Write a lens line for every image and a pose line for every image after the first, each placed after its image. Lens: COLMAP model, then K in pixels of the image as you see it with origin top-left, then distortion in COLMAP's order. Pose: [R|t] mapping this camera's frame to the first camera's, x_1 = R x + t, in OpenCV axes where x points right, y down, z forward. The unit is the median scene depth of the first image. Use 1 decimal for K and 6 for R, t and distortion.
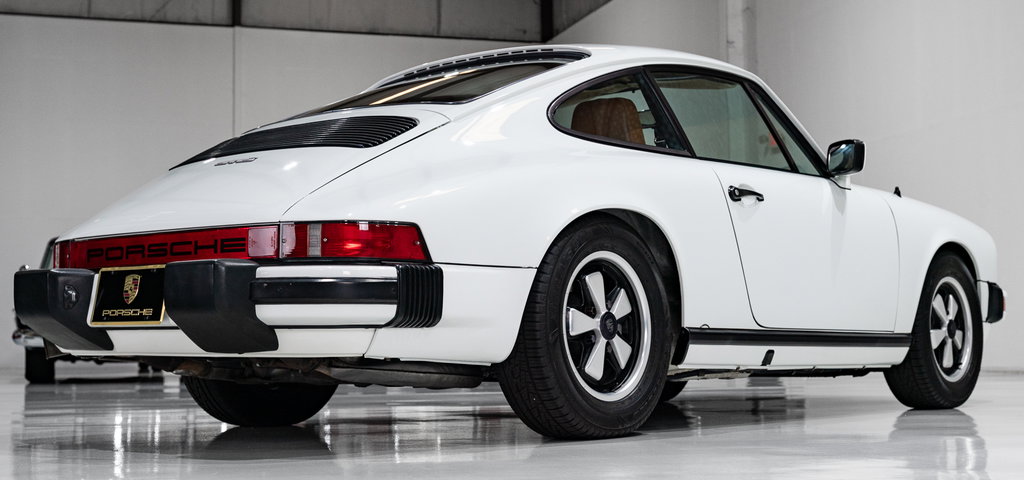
lens RADIAL K [[1474.7, 0, 516.2], [0, 1474.7, 242.5], [0, 0, 1]] dist [0.010060, 0.000000]
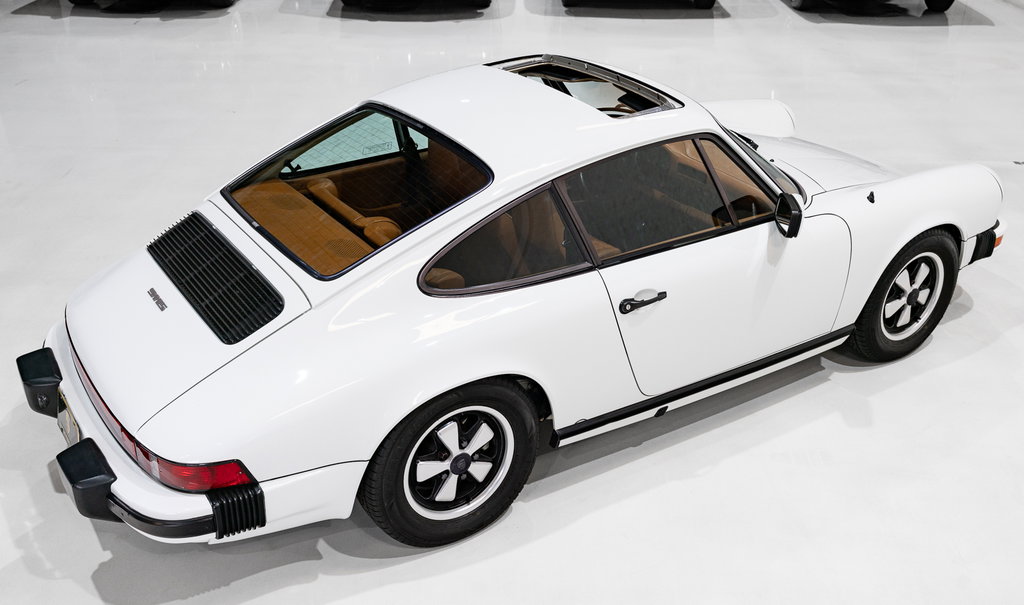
lens RADIAL K [[1004.0, 0, 508.2], [0, 1004.0, 293.7], [0, 0, 1]] dist [0.006679, 0.000000]
pose [[0.953892, 0.153775, -0.257764, 0.298076], [0.003307, 0.853353, 0.521323, -0.499409], [0.300130, -0.498139, 0.813498, 0.449667]]
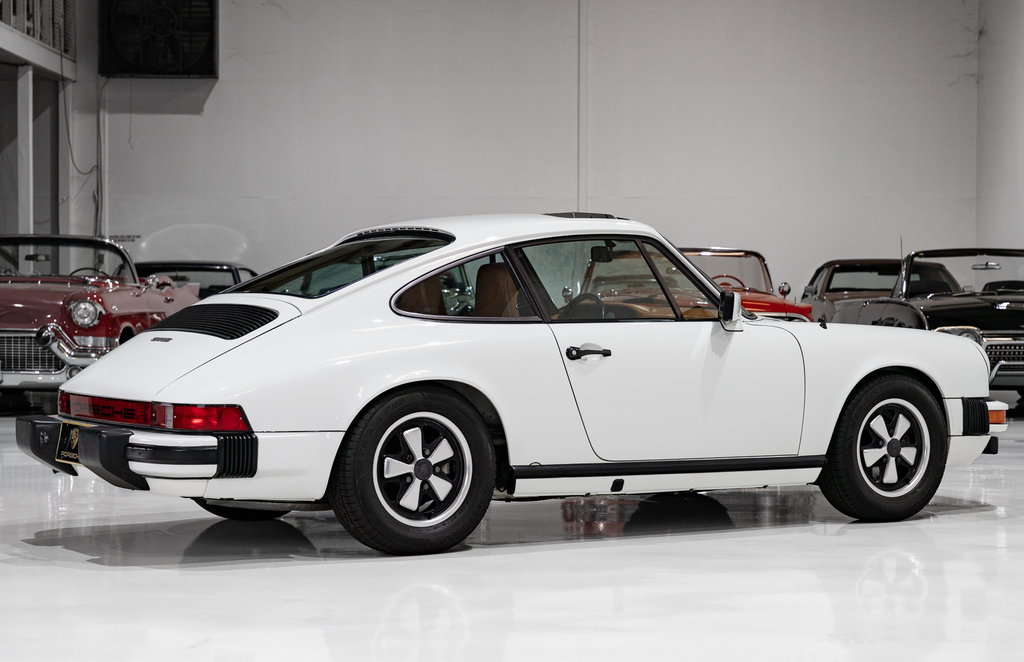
lens RADIAL K [[2080.3, 0, 507.9], [0, 2080.3, 331.2], [0, 0, 1]] dist [0.093471, 0.000000]
pose [[0.950361, 0.017618, -0.310651, 0.740226], [0.010080, 0.996129, 0.087329, -0.237111], [0.310987, -0.086125, 0.946504, -0.748817]]
